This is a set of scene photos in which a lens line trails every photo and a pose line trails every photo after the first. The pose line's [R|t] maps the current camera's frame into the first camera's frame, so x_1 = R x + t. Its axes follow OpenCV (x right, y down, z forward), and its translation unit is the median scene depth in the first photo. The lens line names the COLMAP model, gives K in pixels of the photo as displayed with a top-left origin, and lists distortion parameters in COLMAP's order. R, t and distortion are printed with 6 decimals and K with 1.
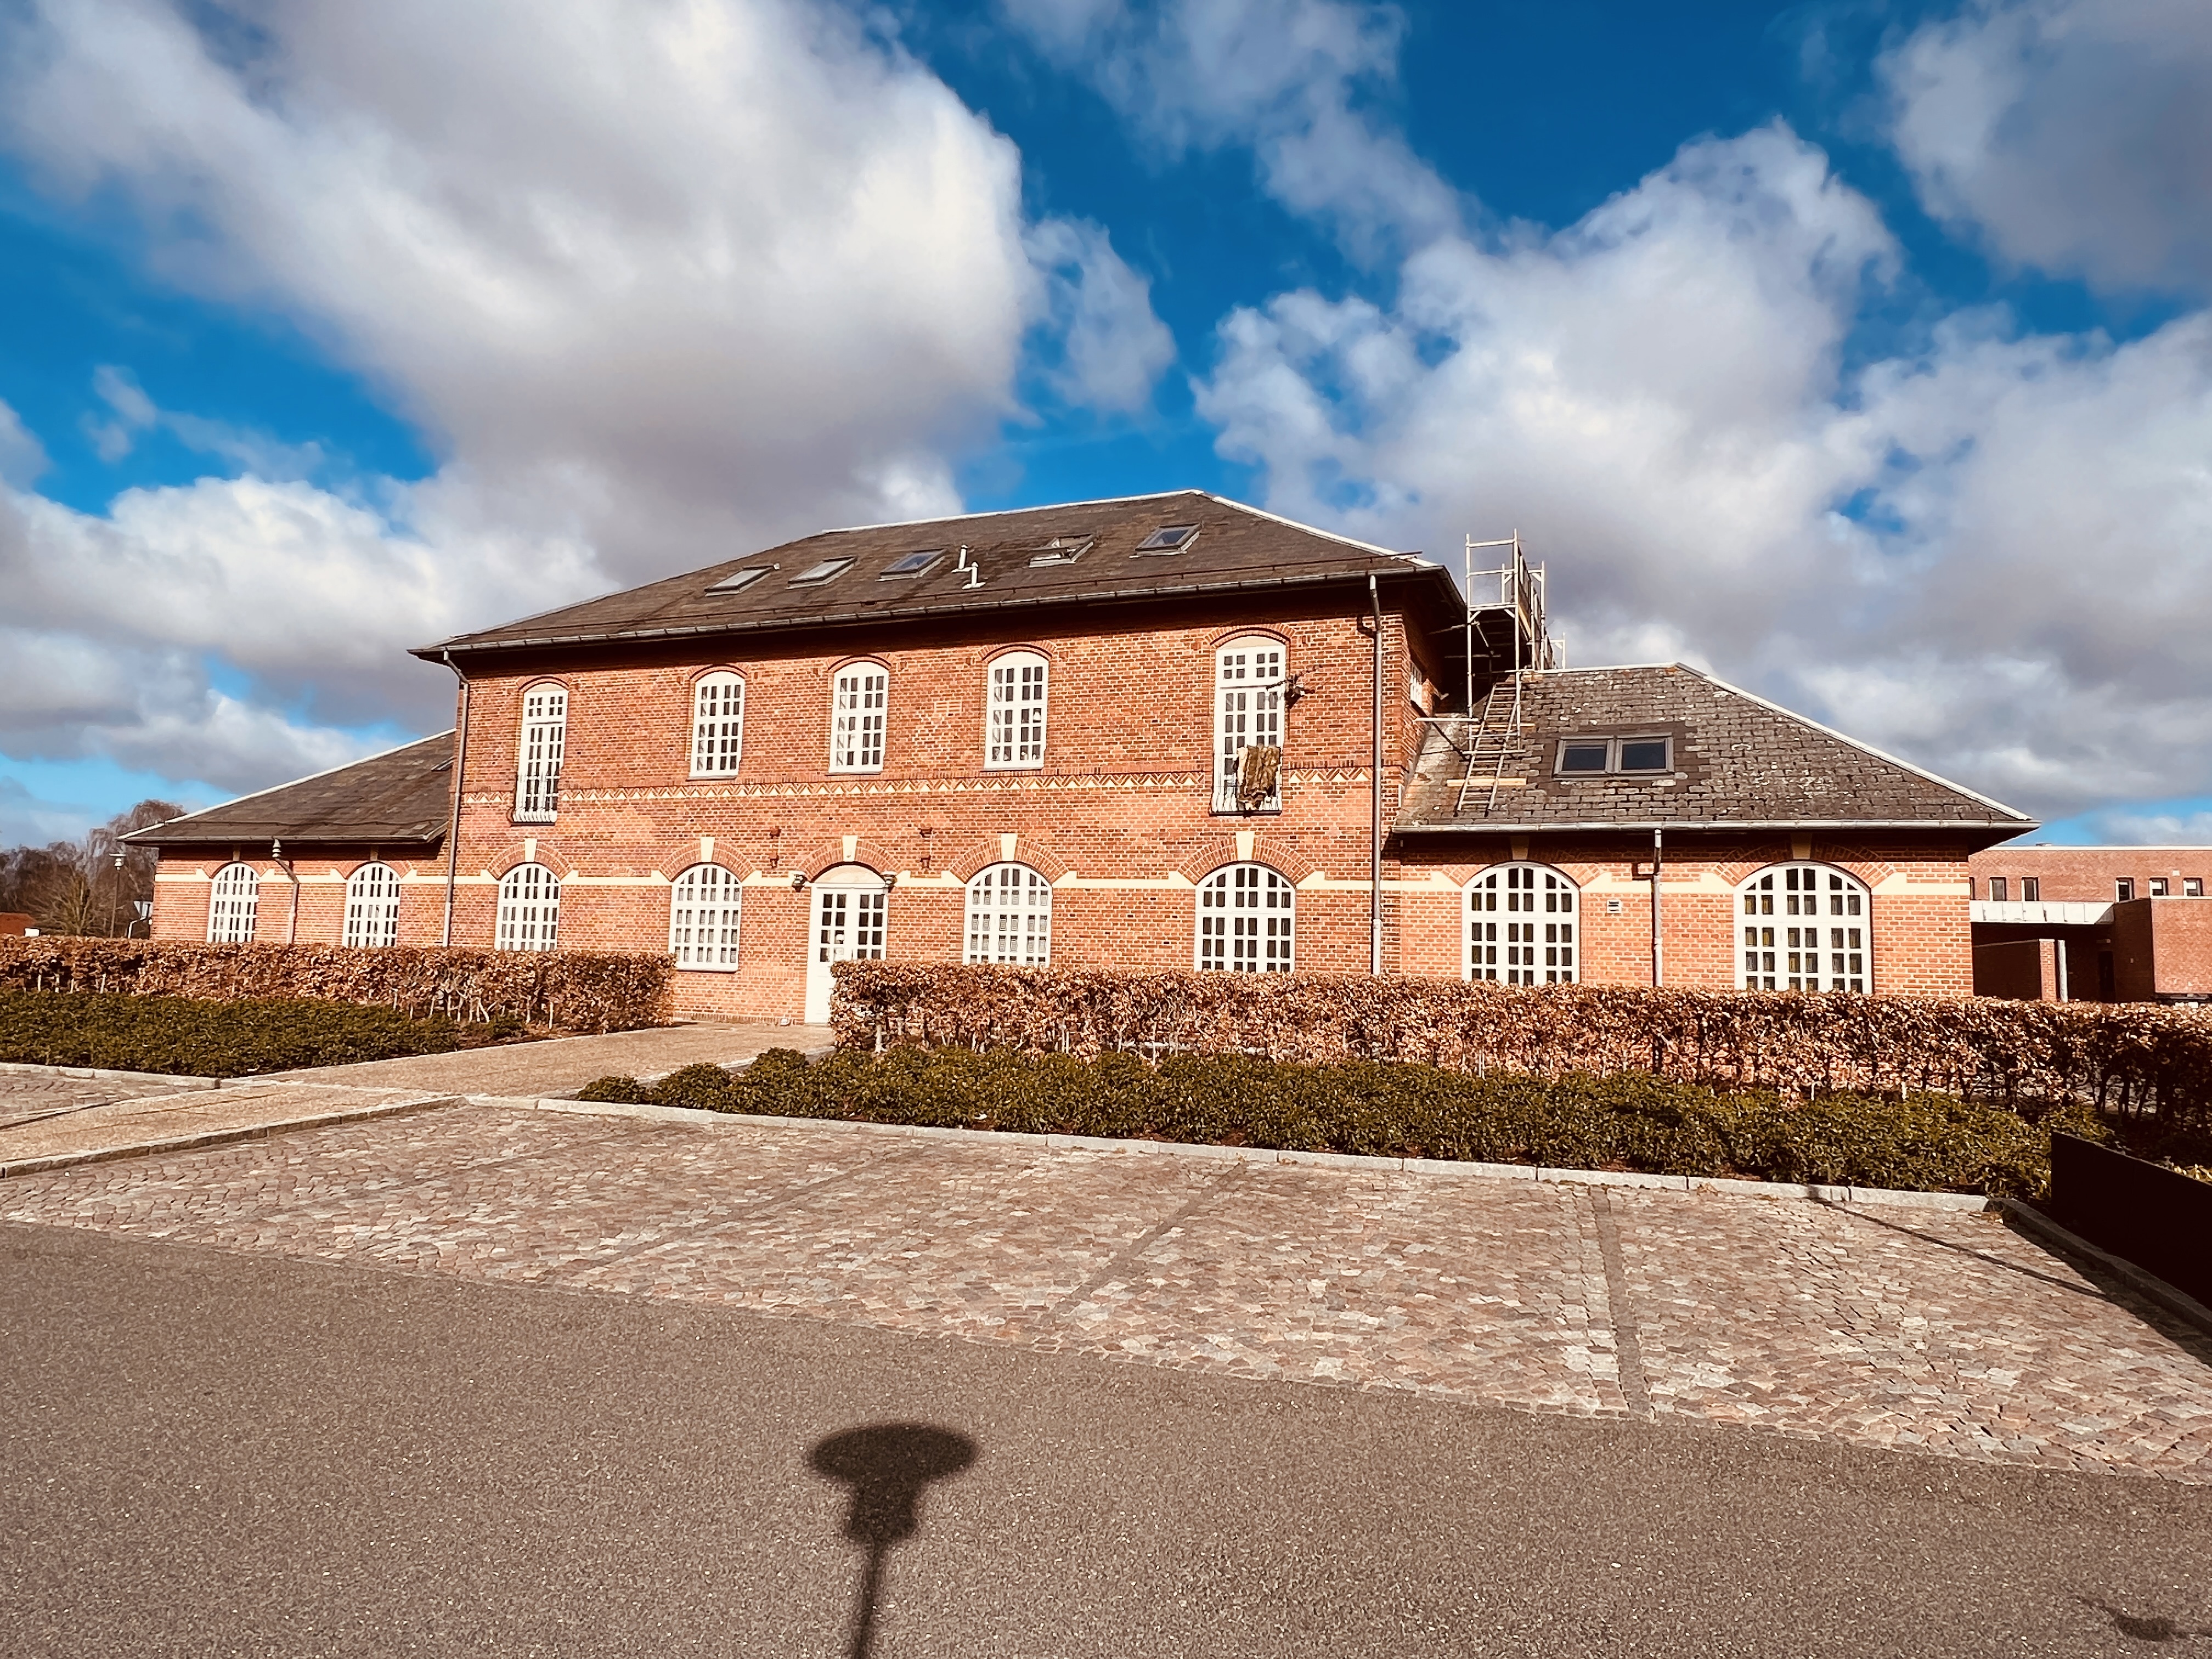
lens RADIAL K [[1344.5, 0, 1086.6], [0, 1344.5, 817.8], [0, 0, 1]] dist [0.002005, -0.004175]
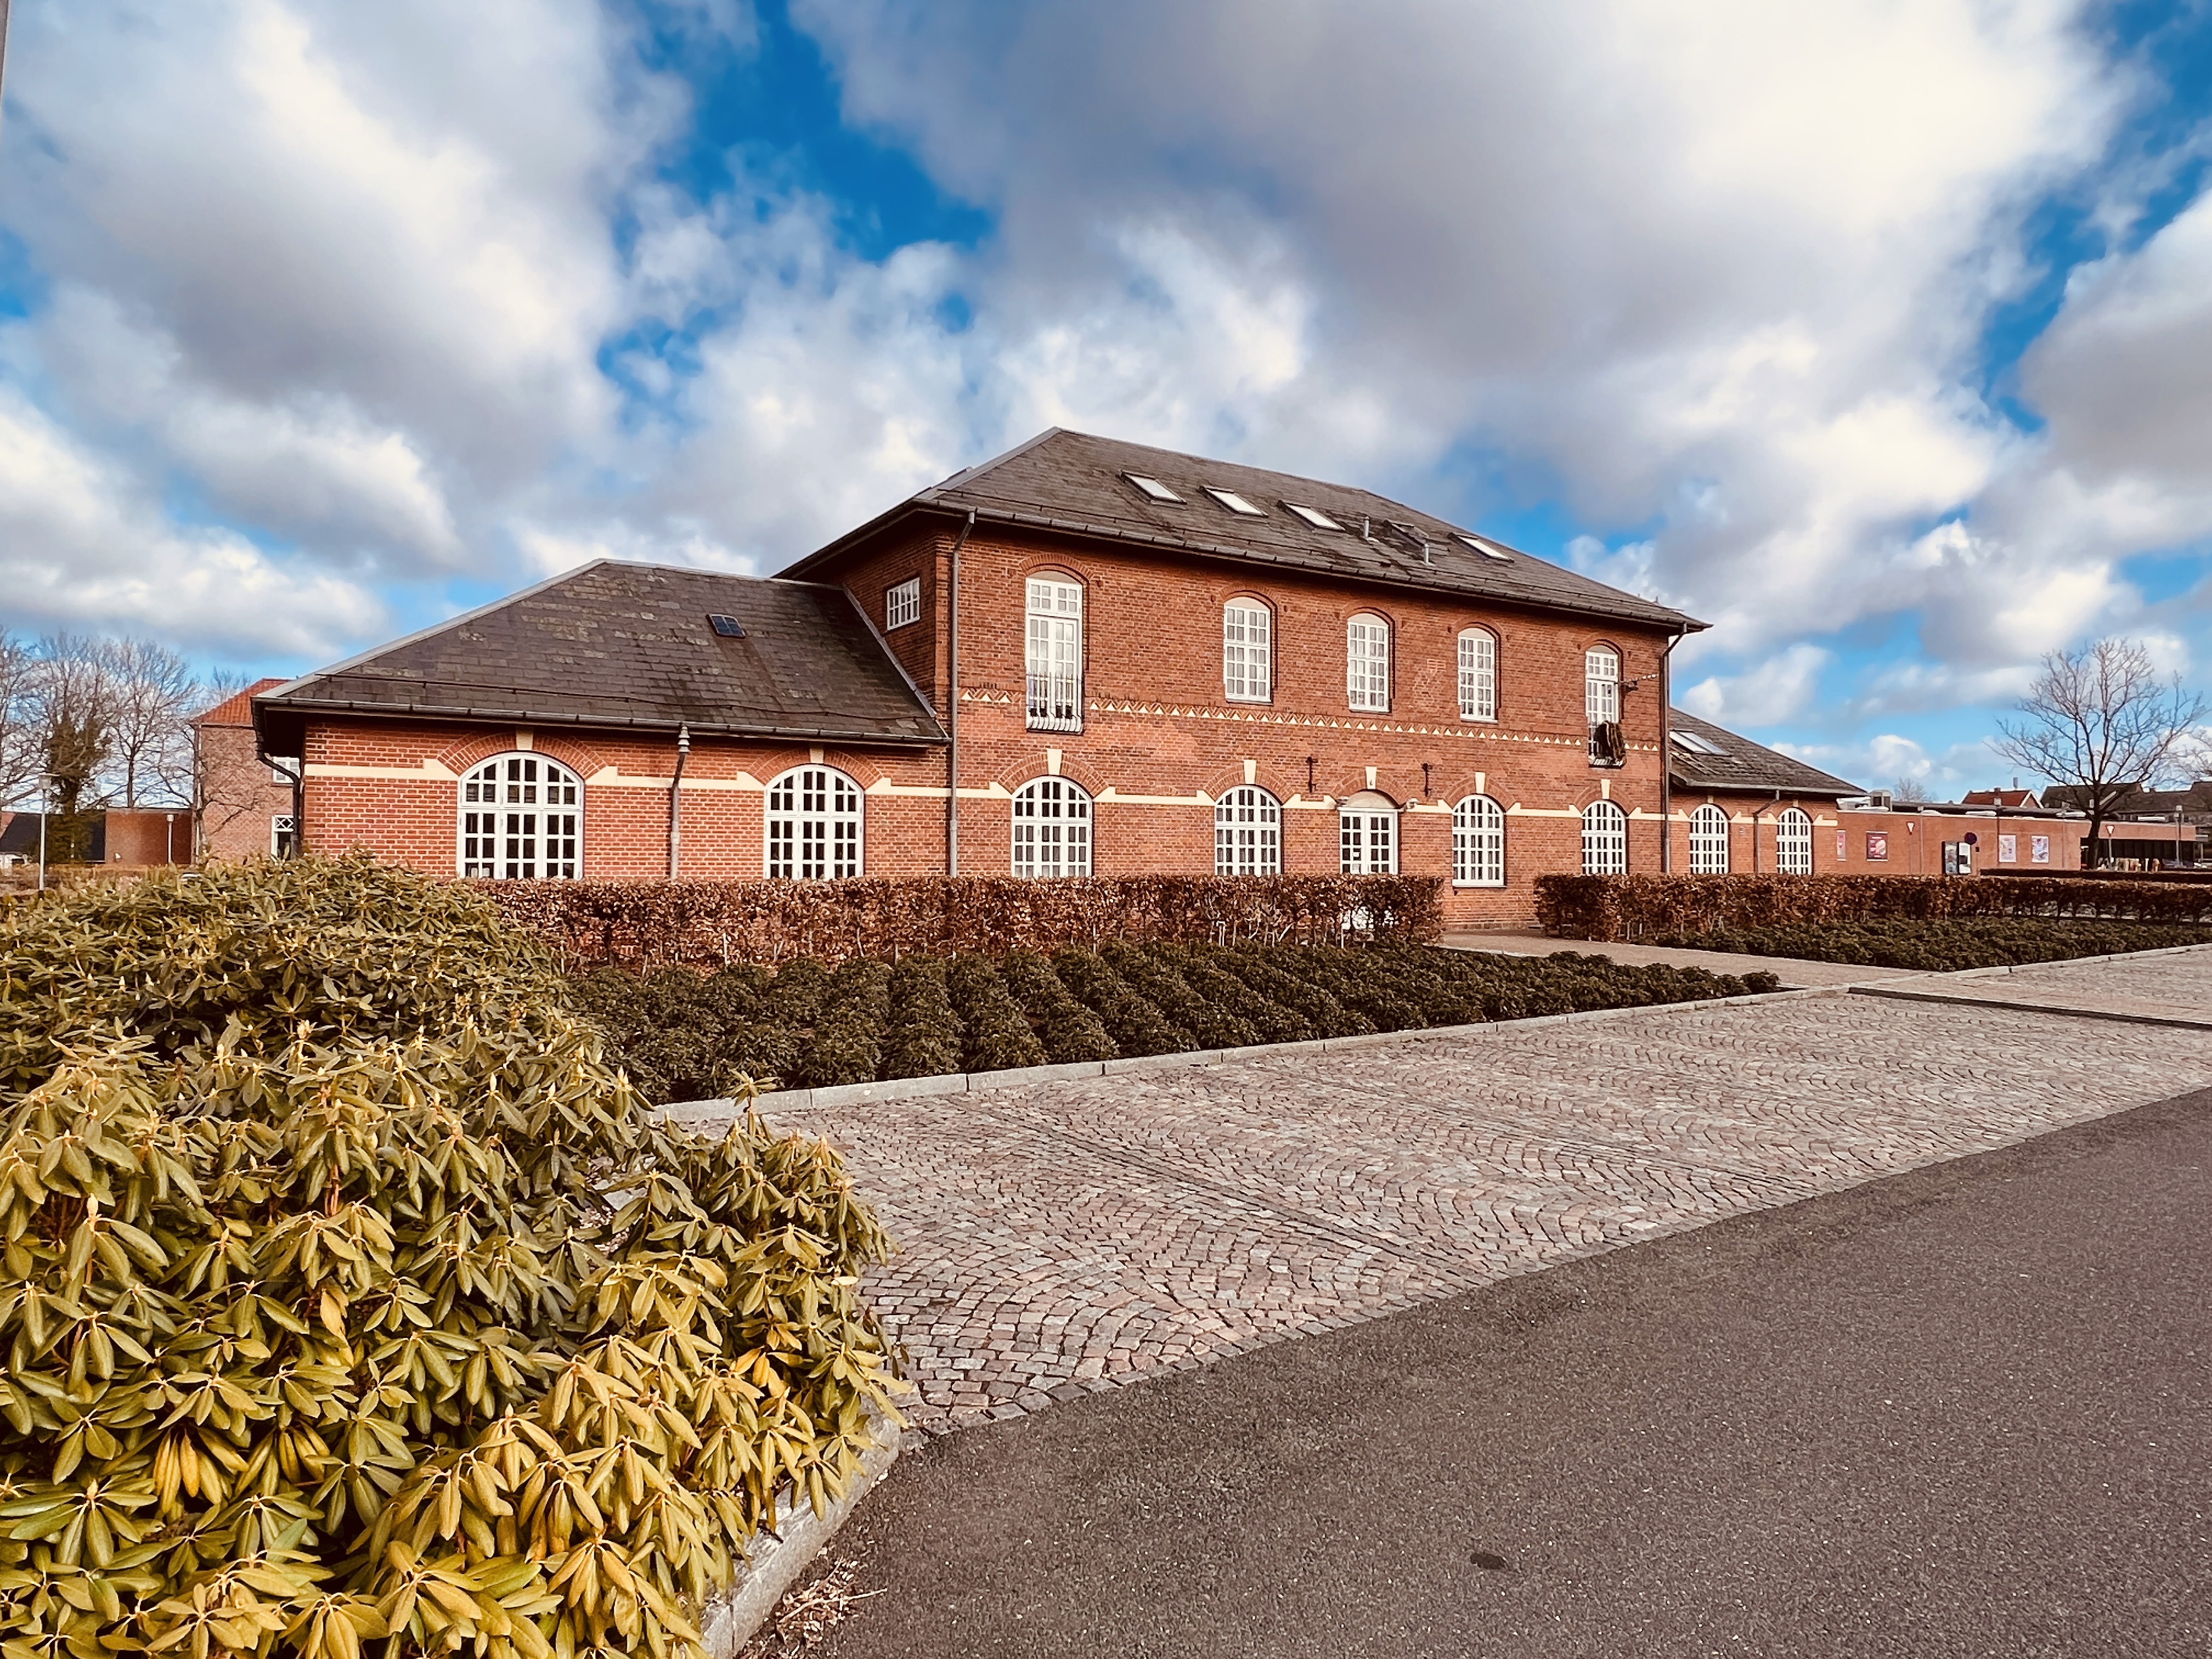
lens RADIAL K [[1344.5, 0, 1104.0], [0, 1344.5, 823.7], [0, 0, 1]] dist [0.002005, -0.004175]
pose [[0.592393, -0.001075, 0.805648, -1.223451], [-0.070150, 0.996132, 0.052910, 0.016960], [-0.802589, -0.087860, 0.590026, 0.495983]]
